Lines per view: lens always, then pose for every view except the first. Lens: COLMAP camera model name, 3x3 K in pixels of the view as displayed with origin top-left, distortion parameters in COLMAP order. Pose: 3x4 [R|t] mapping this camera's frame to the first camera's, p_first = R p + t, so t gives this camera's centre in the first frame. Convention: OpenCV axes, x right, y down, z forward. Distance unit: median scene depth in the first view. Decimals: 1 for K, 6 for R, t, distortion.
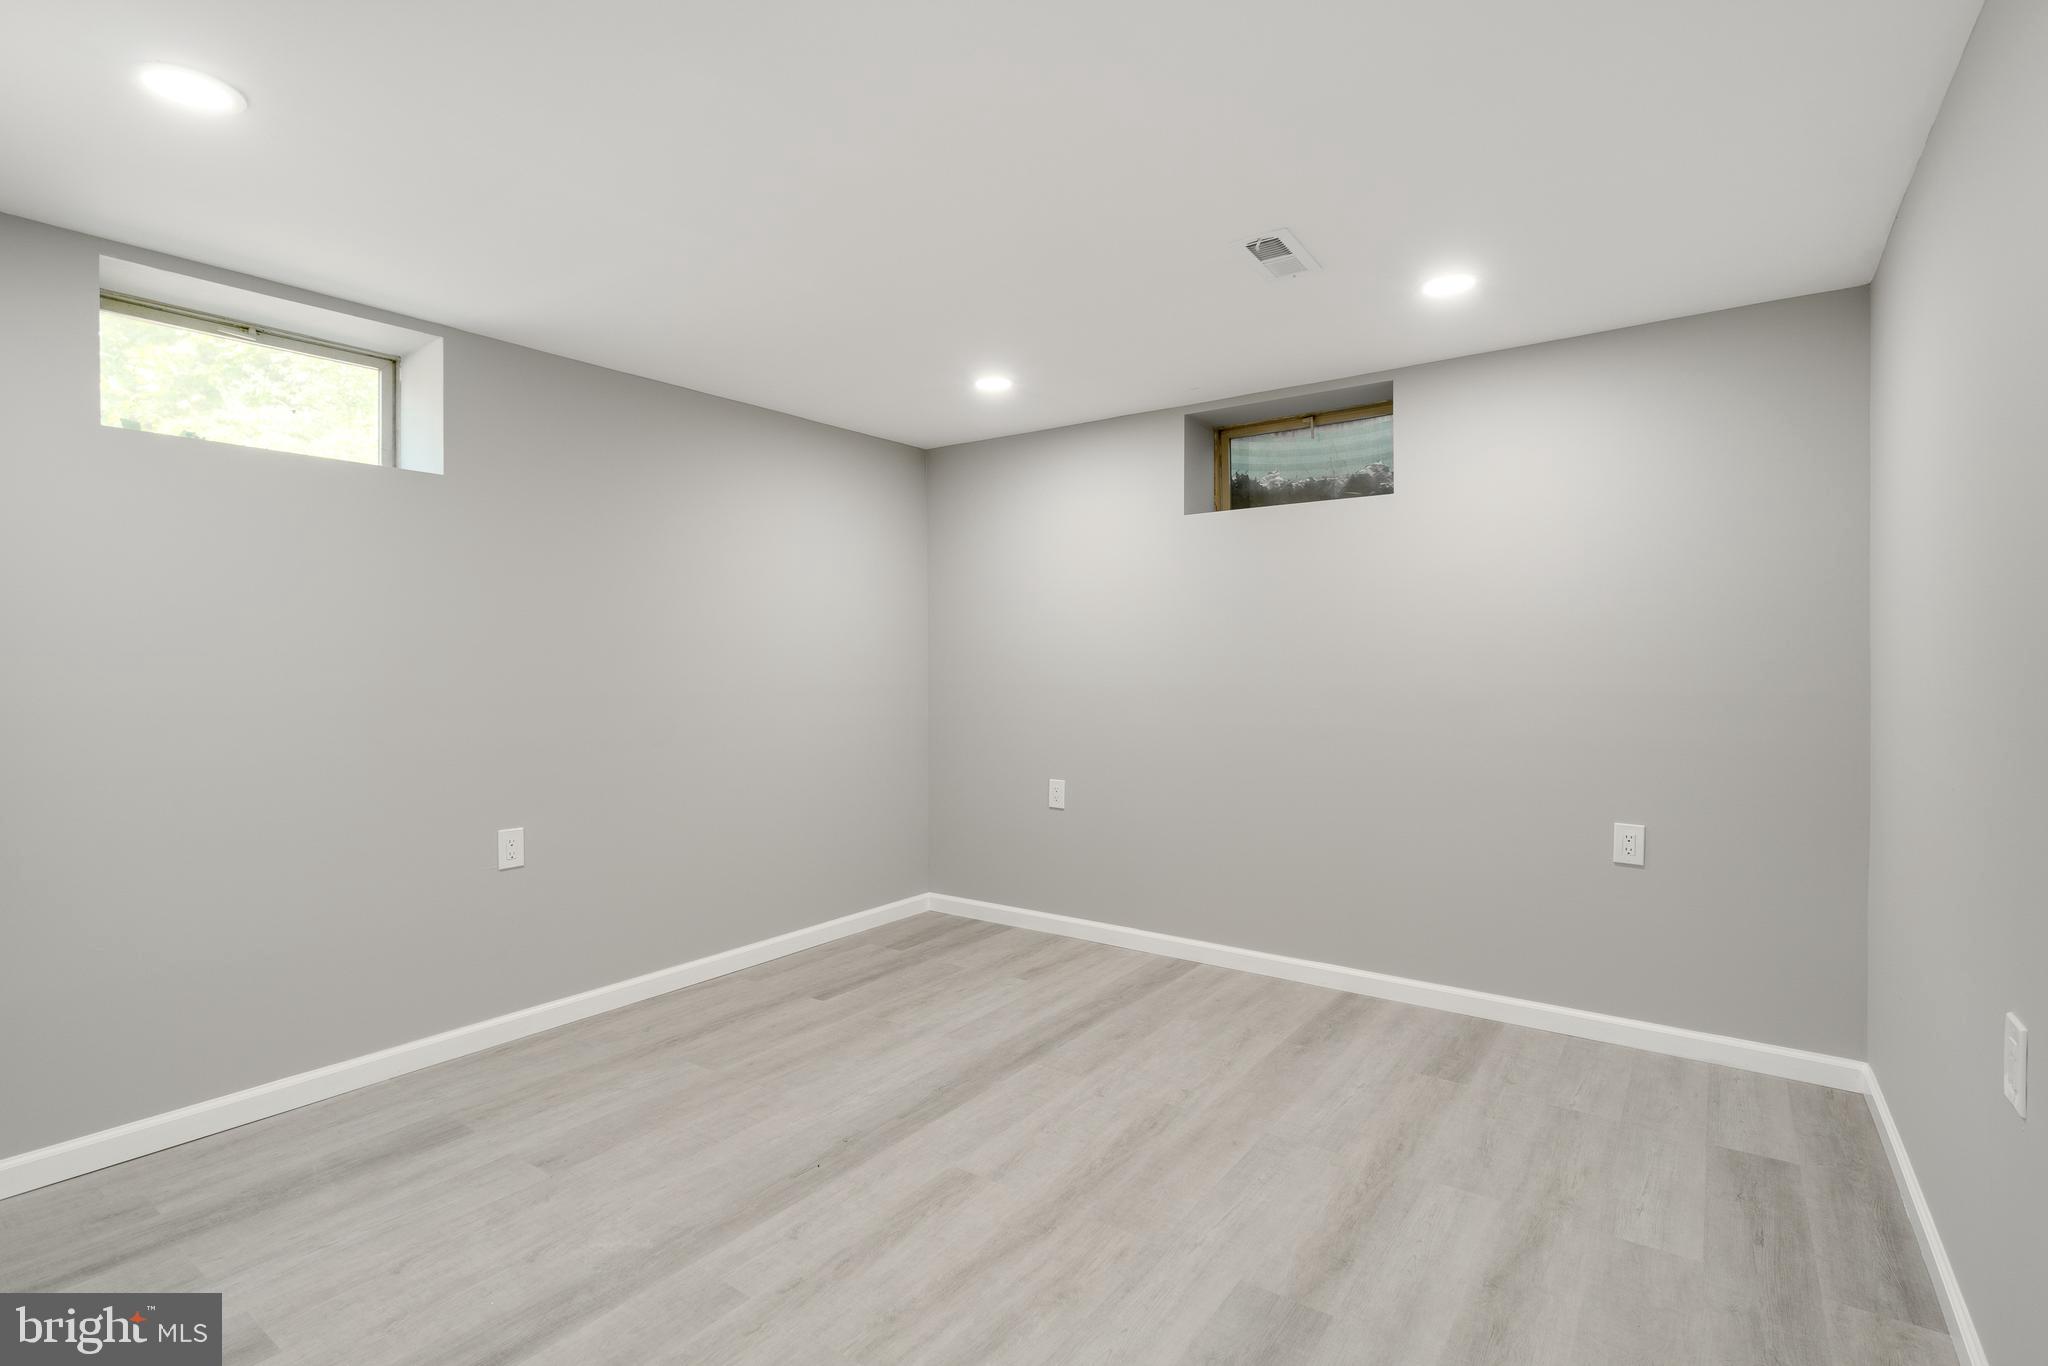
lens RADIAL K [[905.6, 0, 997.5], [0, 905.6, 678.7], [0, 0, 1]] dist [-0.000767, 0.000165]
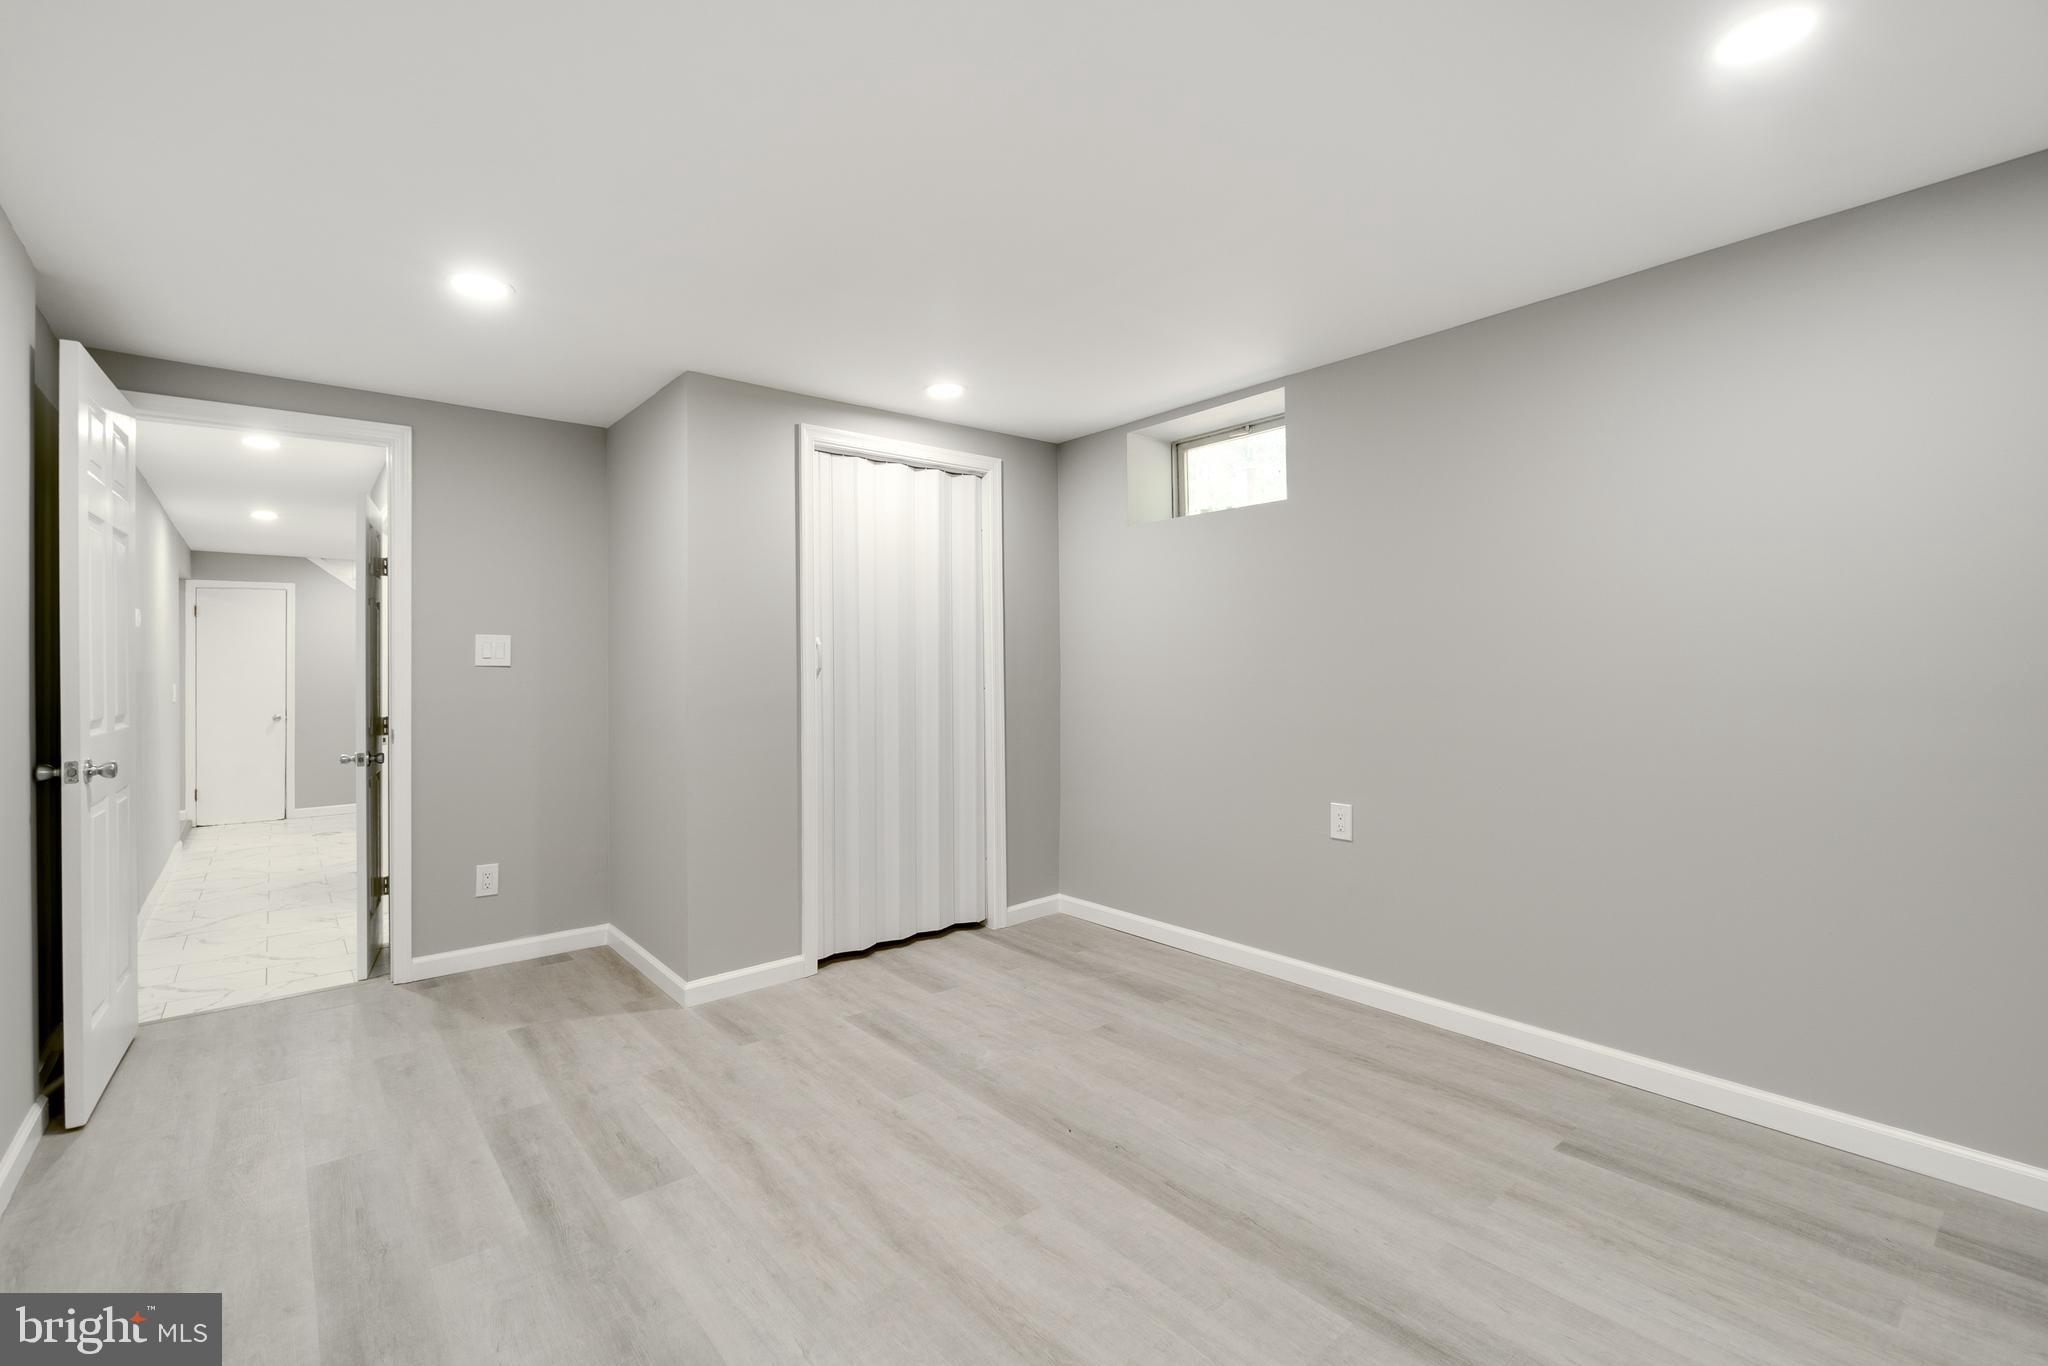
lens RADIAL K [[915.6, 0, 1024.5], [0, 915.6, 659.7], [0, 0, 1]] dist [0.016208, -0.000157]
pose [[-0.210311, -0.000467, -0.977634, 0.756508], [0.002408, 0.999997, -0.000996, -0.009921], [0.977632, -0.002564, -0.210309, 1.029360]]
